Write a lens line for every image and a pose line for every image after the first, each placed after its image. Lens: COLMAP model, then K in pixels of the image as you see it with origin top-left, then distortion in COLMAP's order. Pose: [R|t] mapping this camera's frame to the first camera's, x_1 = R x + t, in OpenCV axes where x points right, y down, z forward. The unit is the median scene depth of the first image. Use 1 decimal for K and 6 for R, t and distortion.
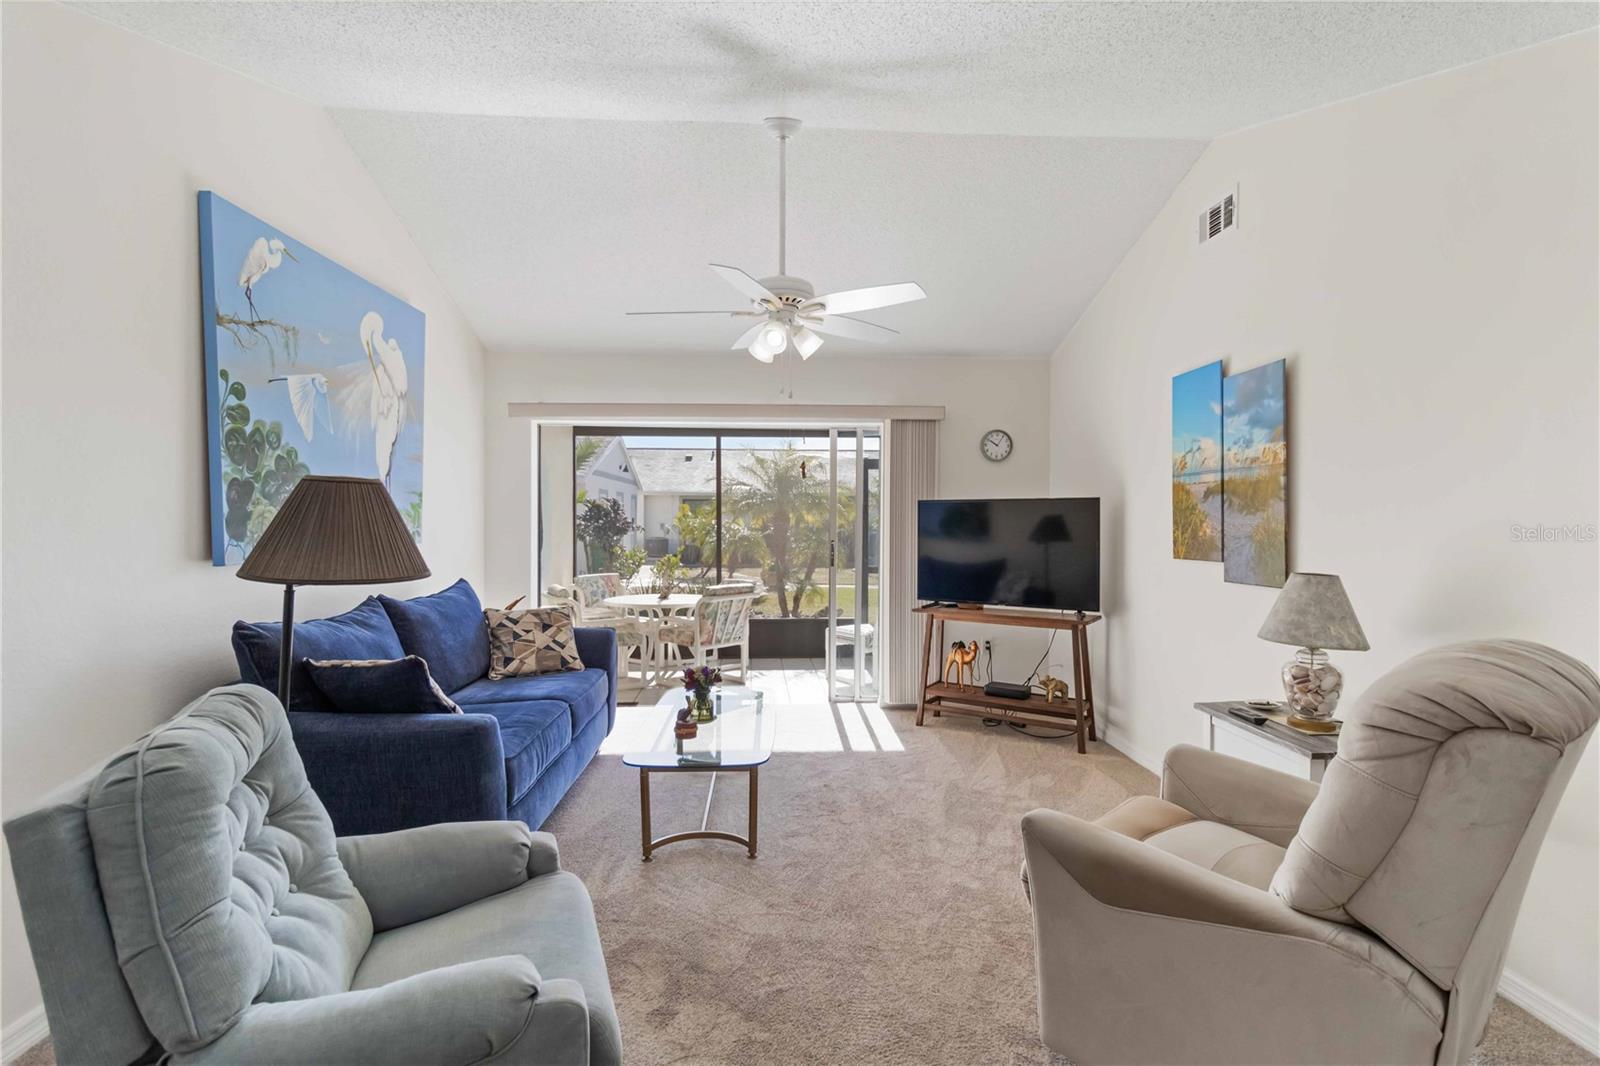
lens RADIAL K [[765.4, 0, 800.0], [0, 765.4, 533.0], [0, 0, 1]] dist [-0.003257, -0.000494]
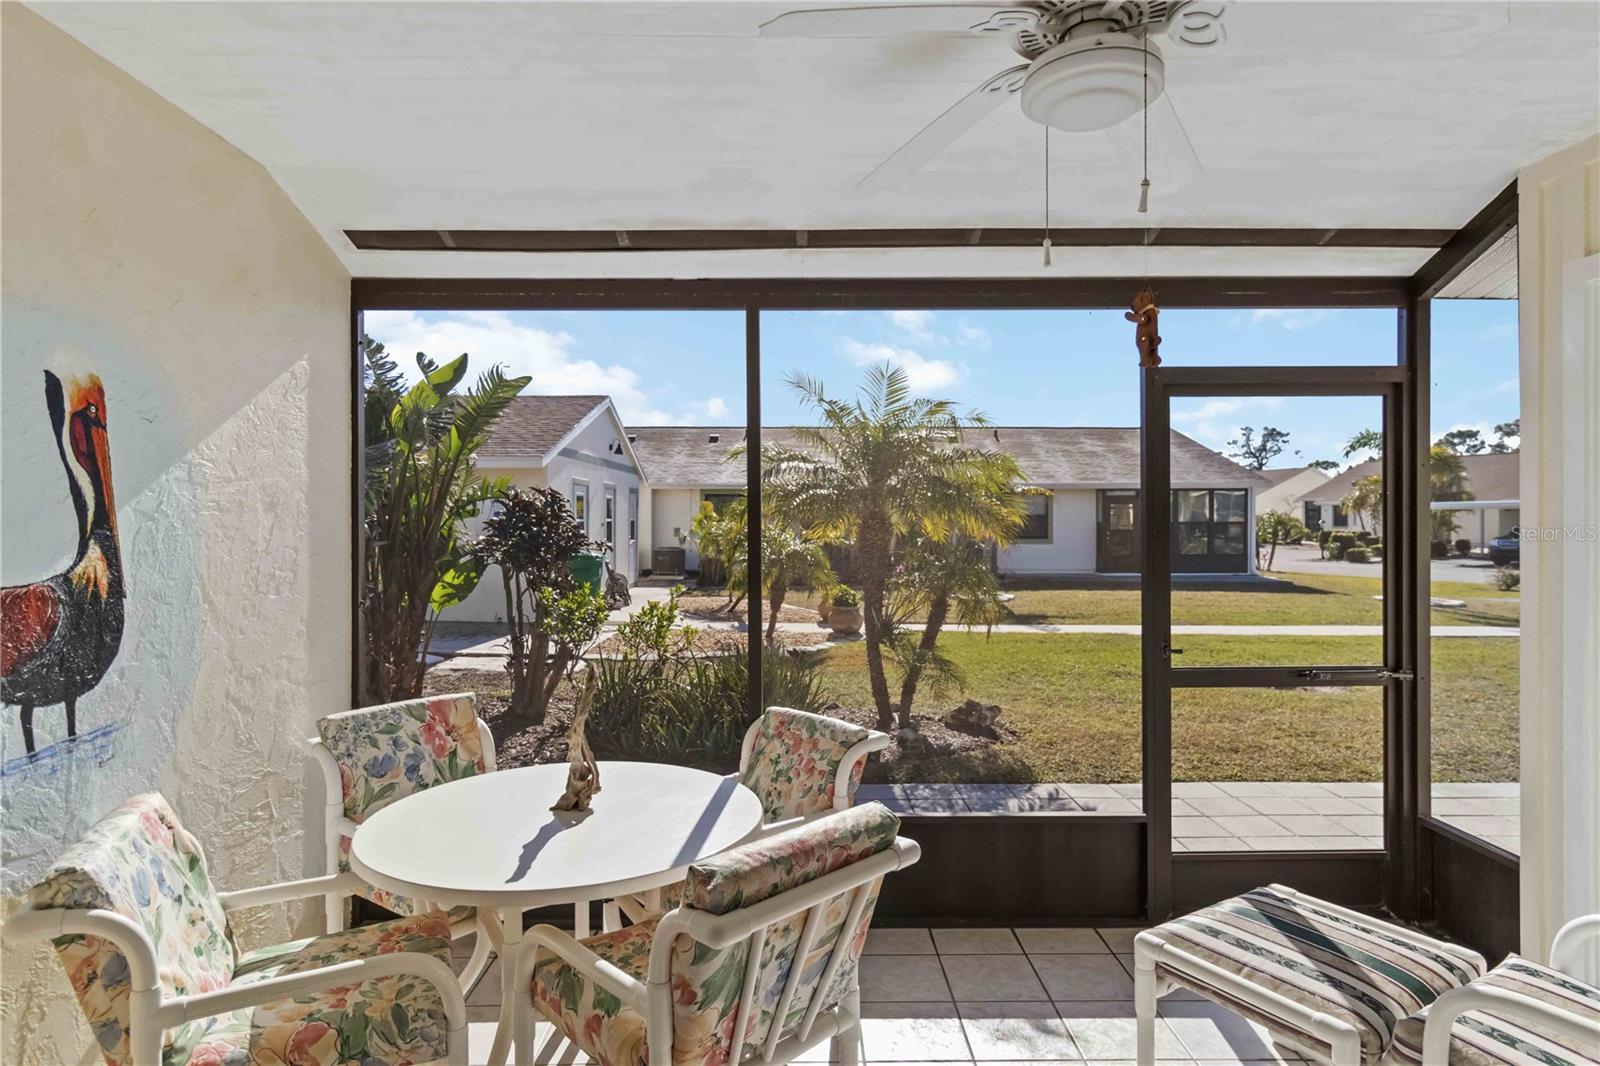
lens RADIAL K [[854.9, 0, 798.0], [0, 854.9, 516.3], [0, 0, 1]] dist [-0.005069, -0.000667]
pose [[0.998509, -0.003460, -0.054485, -0.124249], [0.002318, 0.999777, -0.021009, -0.037600], [0.054545, 0.020852, 0.998294, 1.166044]]
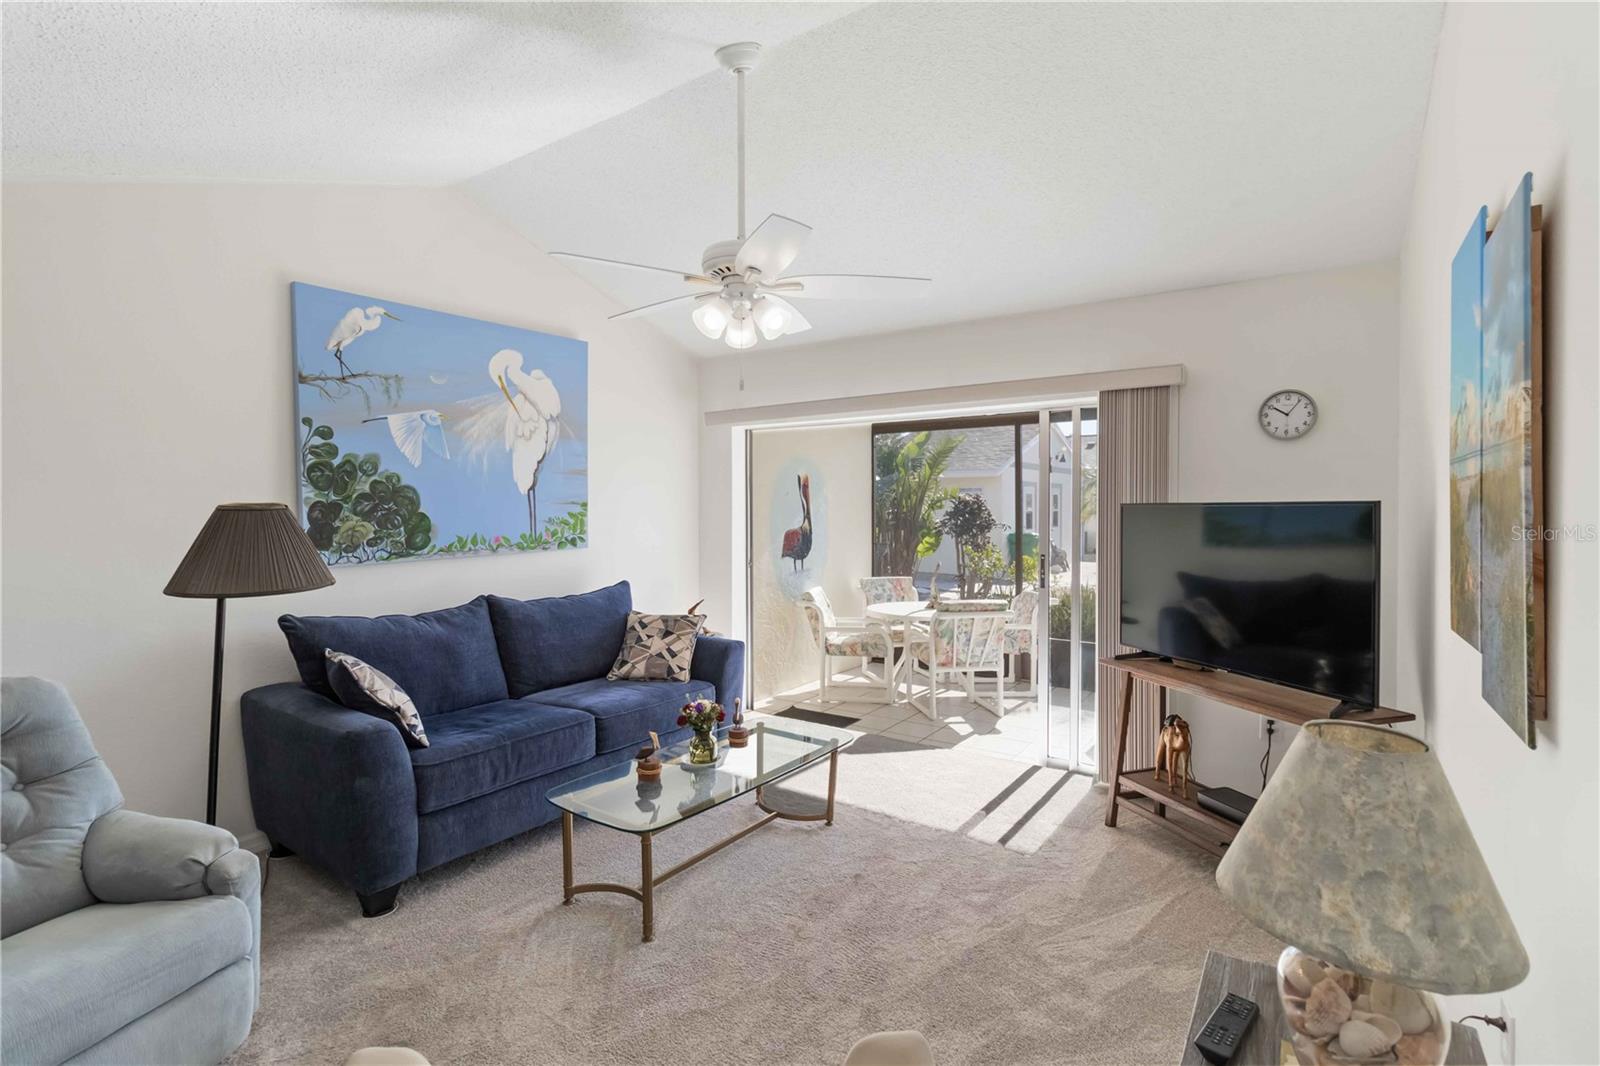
lens RADIAL K [[754.7, 0, 793.0], [0, 754.7, 518.5], [0, 0, 1]] dist [0.001767, -0.000307]
pose [[0.779333, 0.008382, -0.626554, 0.446055], [-0.010669, 0.999943, 0.000107, -0.034108], [0.626519, 0.006601, 0.779378, 0.340484]]
